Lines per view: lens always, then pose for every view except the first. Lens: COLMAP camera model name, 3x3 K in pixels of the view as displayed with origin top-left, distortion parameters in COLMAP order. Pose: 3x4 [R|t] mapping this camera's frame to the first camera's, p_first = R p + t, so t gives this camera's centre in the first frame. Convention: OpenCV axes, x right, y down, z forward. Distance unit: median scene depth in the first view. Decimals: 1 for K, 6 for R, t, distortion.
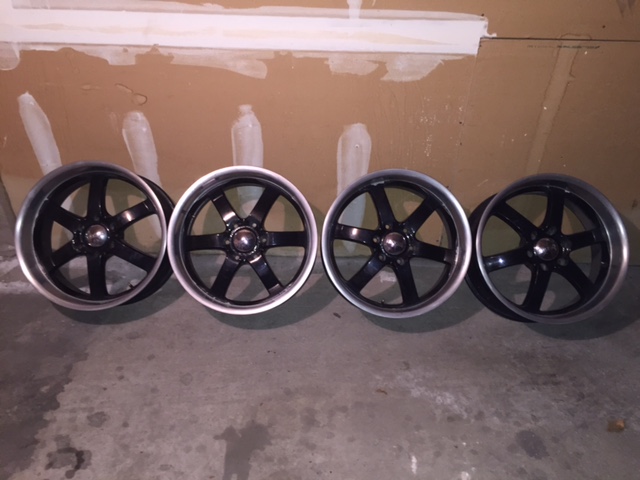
lens RADIAL K [[542.4, 0, 320.0], [0, 542.4, 240.0], [0, 0, 1]] dist [0.063171, -0.001981]
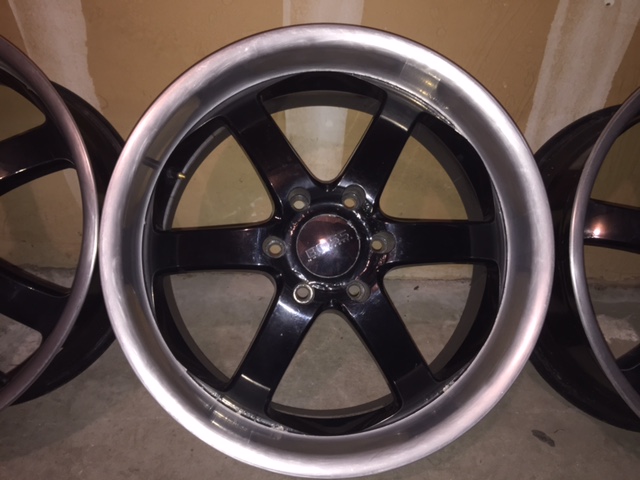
lens RADIAL K [[542.4, 0, 320.0], [0, 542.4, 240.0], [0, 0, 1]] dist [0.063171, -0.001981]
pose [[0.994916, 0.013483, 0.099801, -0.176793], [-0.015256, 0.999739, 0.017031, -0.009133], [-0.099545, -0.018467, 0.994862, 0.639255]]
